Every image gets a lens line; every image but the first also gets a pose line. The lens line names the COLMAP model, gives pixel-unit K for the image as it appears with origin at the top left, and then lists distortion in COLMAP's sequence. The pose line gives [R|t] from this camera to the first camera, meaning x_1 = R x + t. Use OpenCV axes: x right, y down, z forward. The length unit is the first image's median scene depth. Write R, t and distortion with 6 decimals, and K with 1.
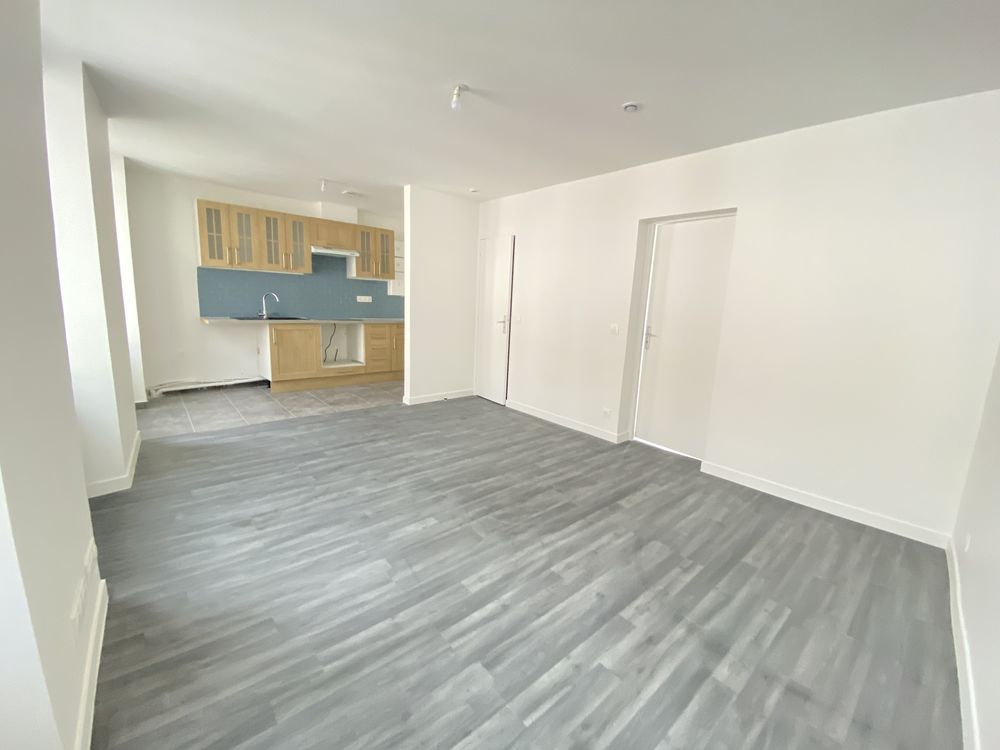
lens RADIAL K [[410.3, 0, 499.5], [0, 410.3, 371.0], [0, 0, 1]] dist [0.034038, -0.029892]
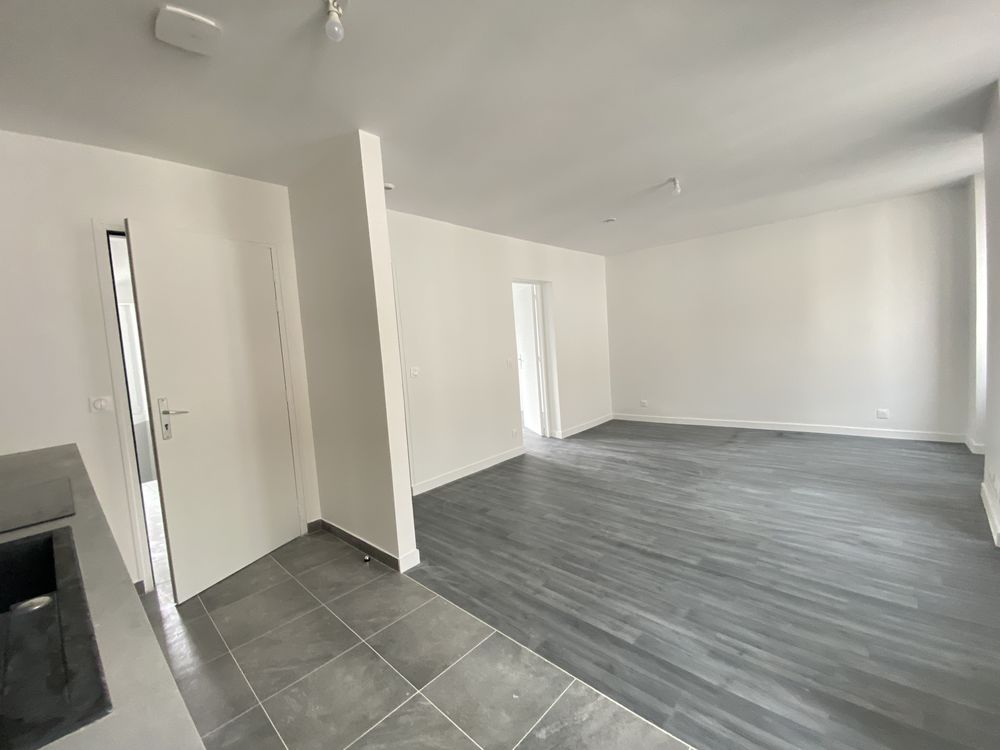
lens RADIAL K [[404.6, 0, 500.0], [0, 404.6, 375.0], [0, 0, 1]] dist [-0.000318, -0.011515]
pose [[-0.092656, -0.115703, 0.988953, -1.081691], [0.237704, 0.961937, 0.134813, -0.284839], [-0.966908, 0.247569, -0.061626, 1.361385]]
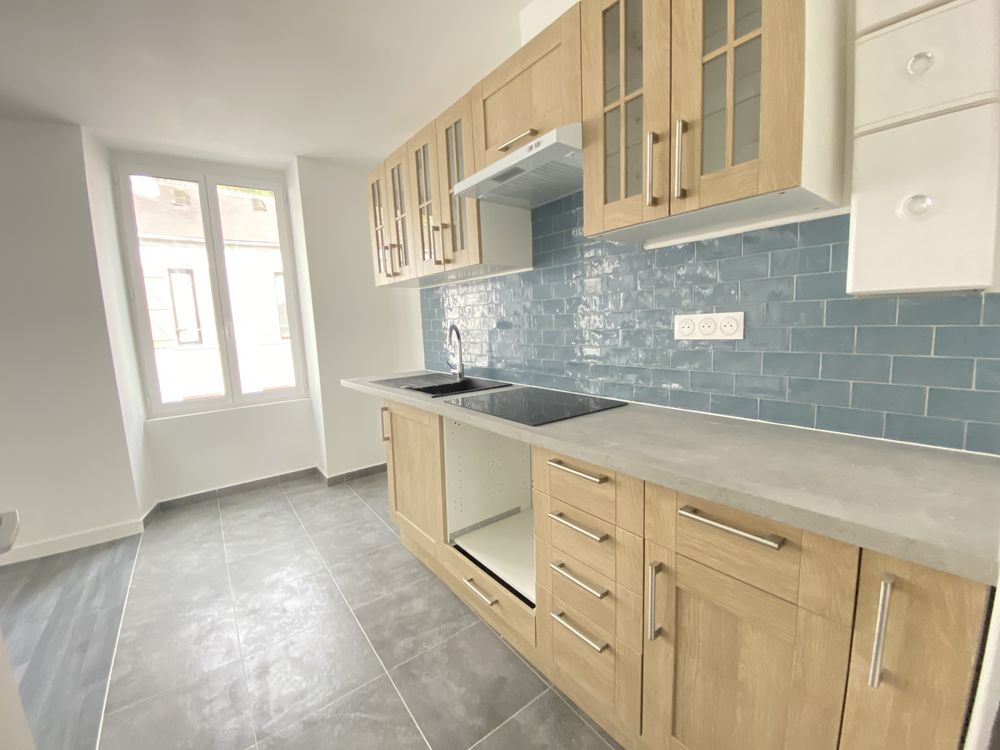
lens RADIAL K [[404.6, 0, 500.0], [0, 404.6, 375.0], [0, 0, 1]] dist [-0.000318, -0.011515]
pose [[-0.075607, 0.099837, -0.992127, -0.215446], [-0.128499, 0.985703, 0.108983, -0.316893], [0.988823, 0.135727, -0.061698, 1.813975]]
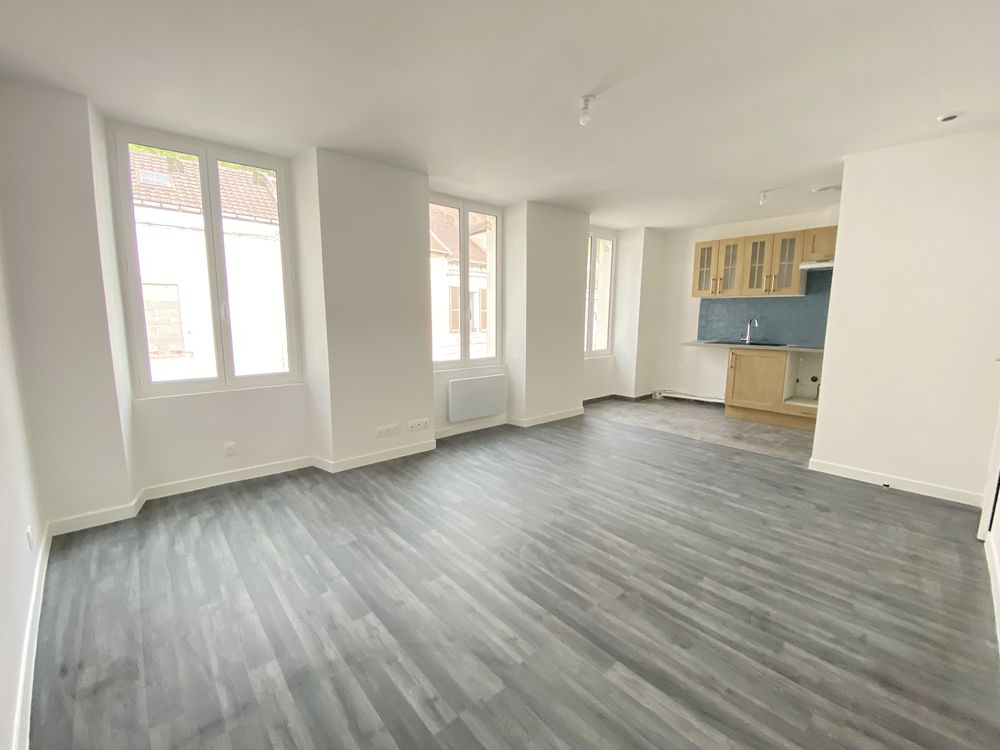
lens RADIAL K [[410.3, 0, 499.5], [0, 410.3, 371.0], [0, 0, 1]] dist [0.034038, -0.029892]
pose [[0.011306, 0.096209, -0.995297, 0.710934], [-0.177871, 0.979680, 0.092679, -0.082476], [0.983989, 0.175987, 0.028189, 0.669033]]
